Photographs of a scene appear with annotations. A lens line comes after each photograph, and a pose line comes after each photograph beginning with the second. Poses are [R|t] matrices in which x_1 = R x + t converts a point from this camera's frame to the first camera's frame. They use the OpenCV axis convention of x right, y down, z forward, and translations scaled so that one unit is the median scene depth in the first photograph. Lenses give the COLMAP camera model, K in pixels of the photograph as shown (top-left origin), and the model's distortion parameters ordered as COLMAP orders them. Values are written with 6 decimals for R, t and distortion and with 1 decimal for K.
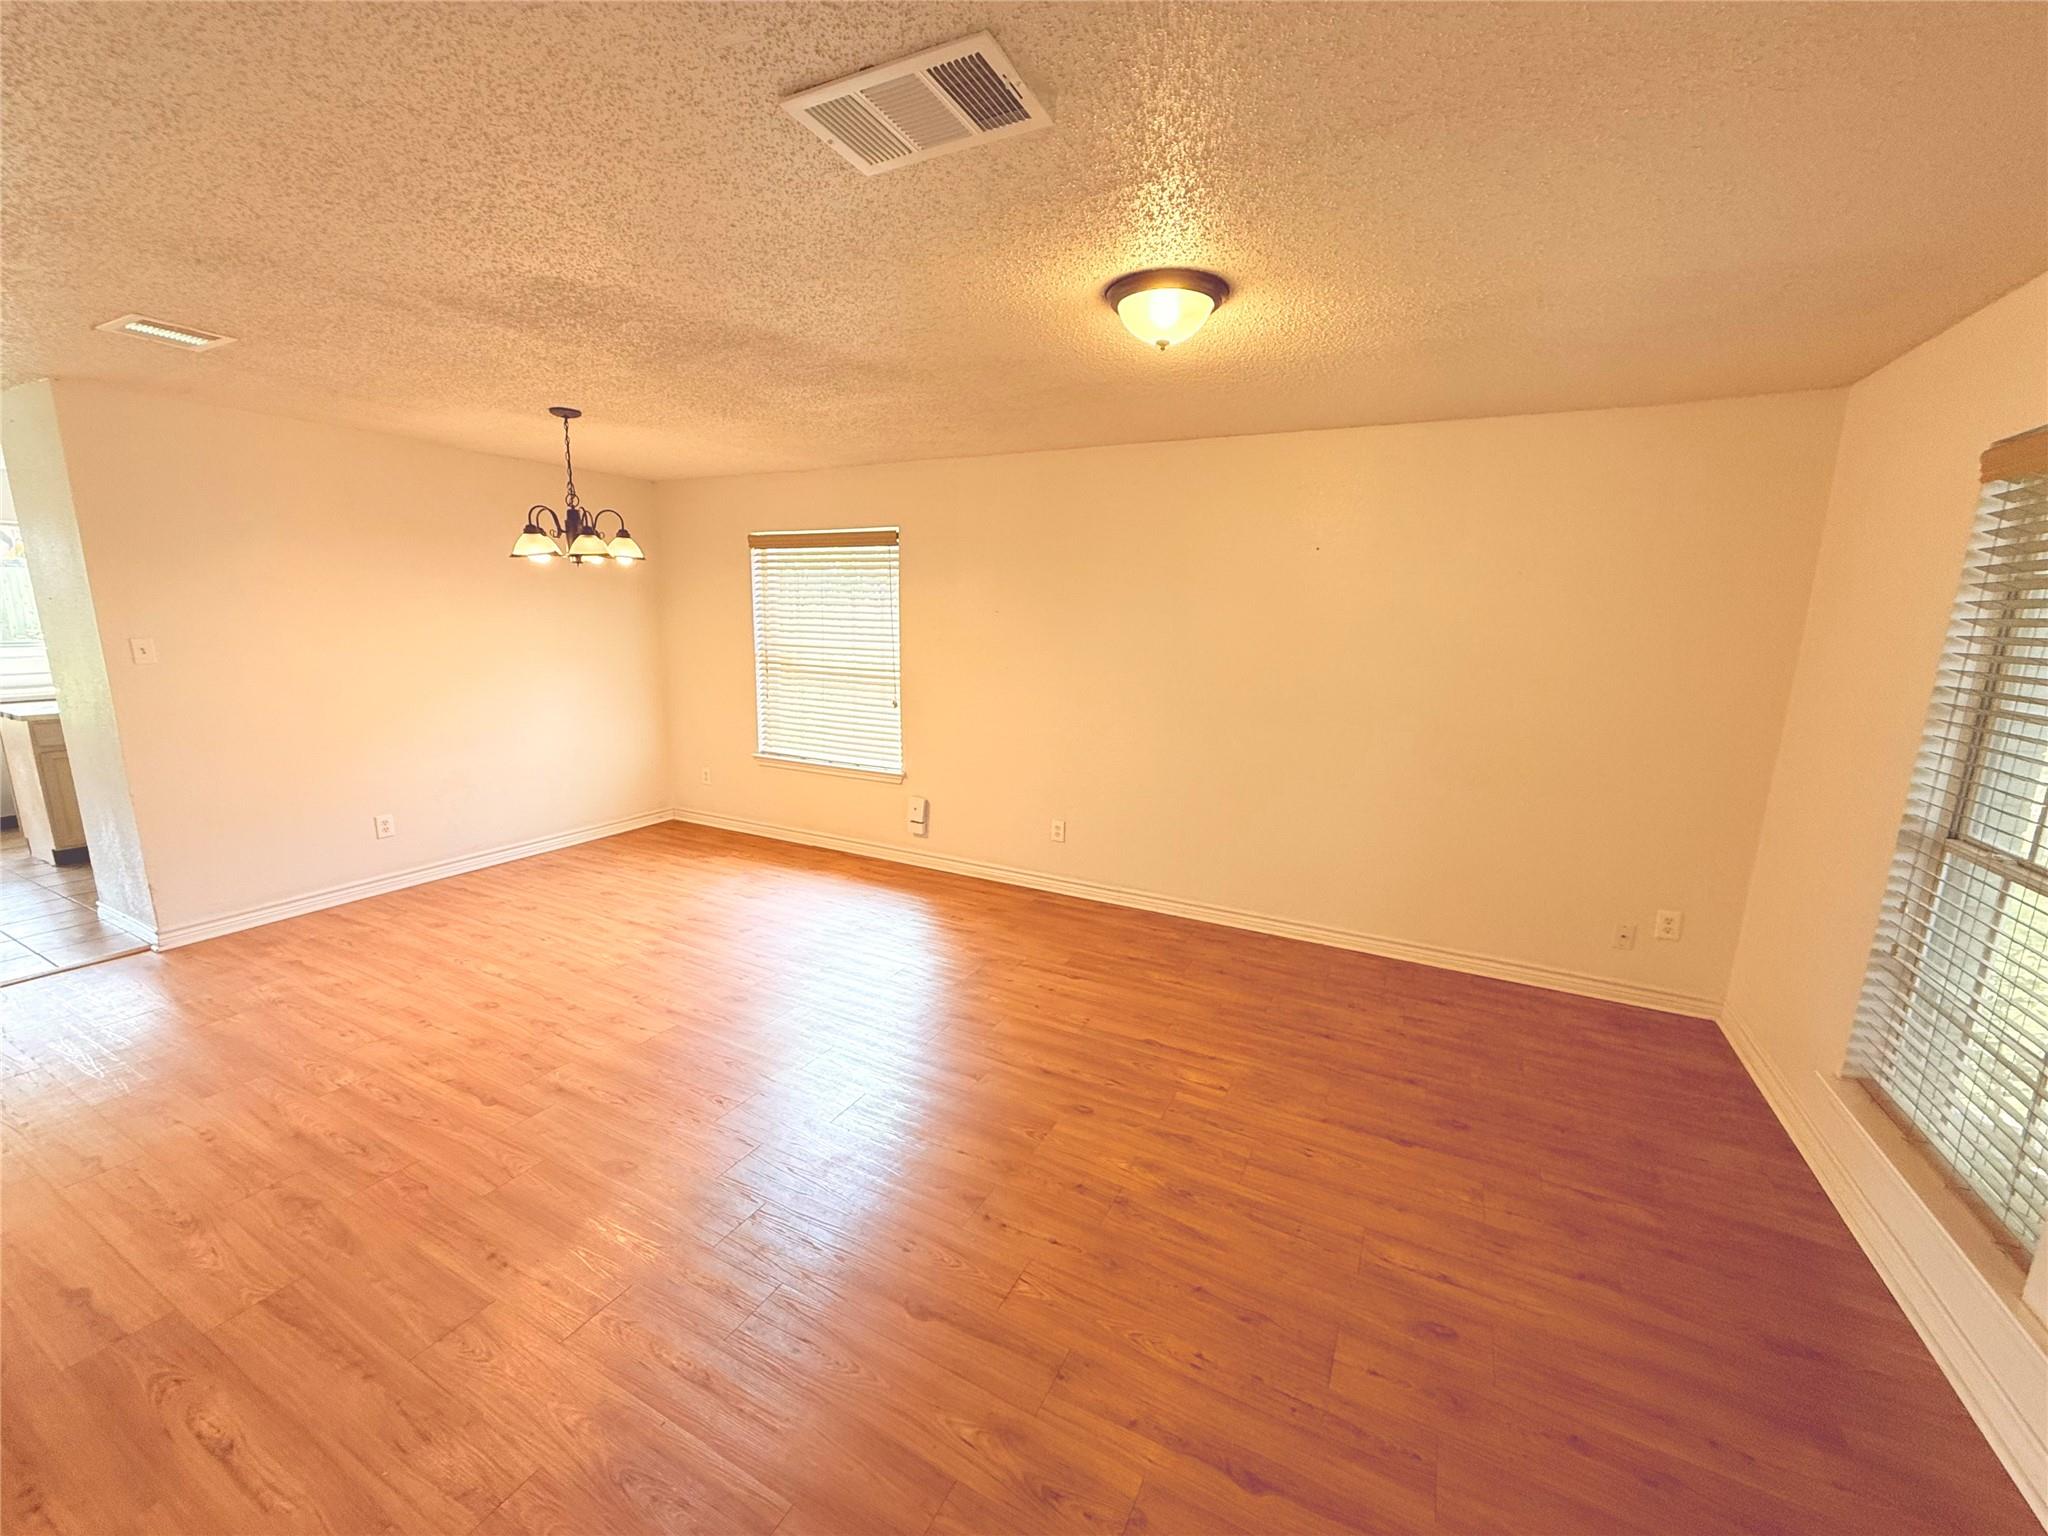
lens RADIAL K [[810.2, 0, 1023.9], [0, 810.2, 769.7], [0, 0, 1]] dist [-0.001227, 0.000148]
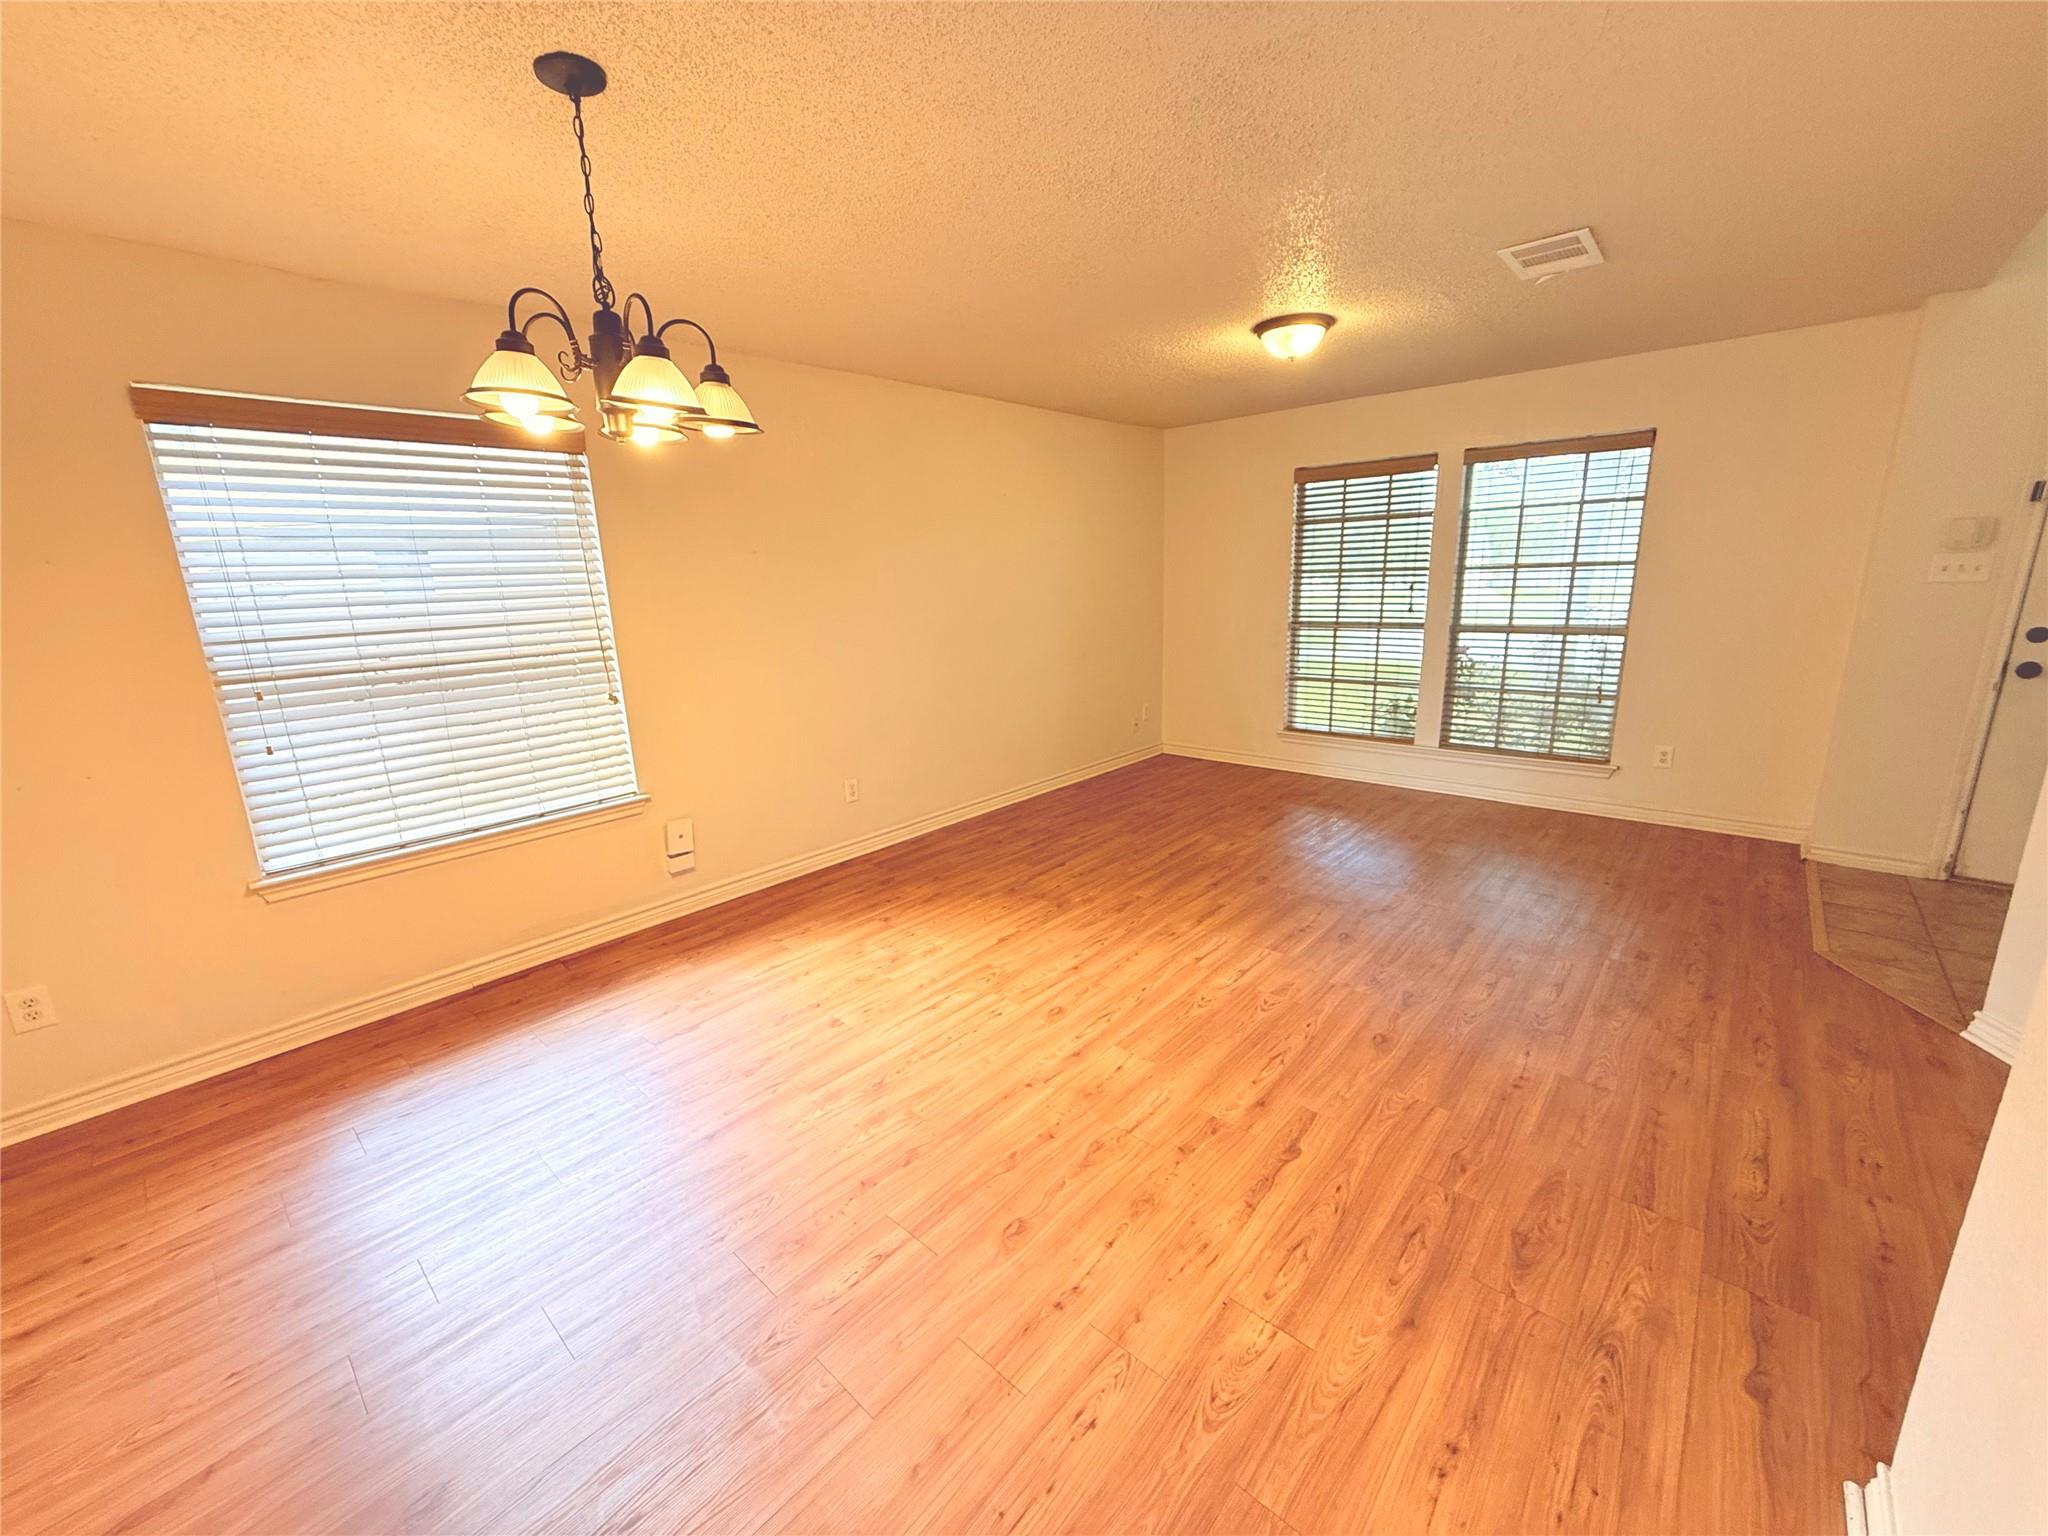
lens RADIAL K [[810.2, 0, 1022.7], [0, 810.2, 766.8], [0, 0, 1]] dist [-0.001227, 0.000148]
pose [[0.251685, -0.258092, 0.932761, -1.116603], [0.224923, 0.952996, 0.203000, -0.137132], [-0.941310, 0.158708, 0.297905, 0.779548]]
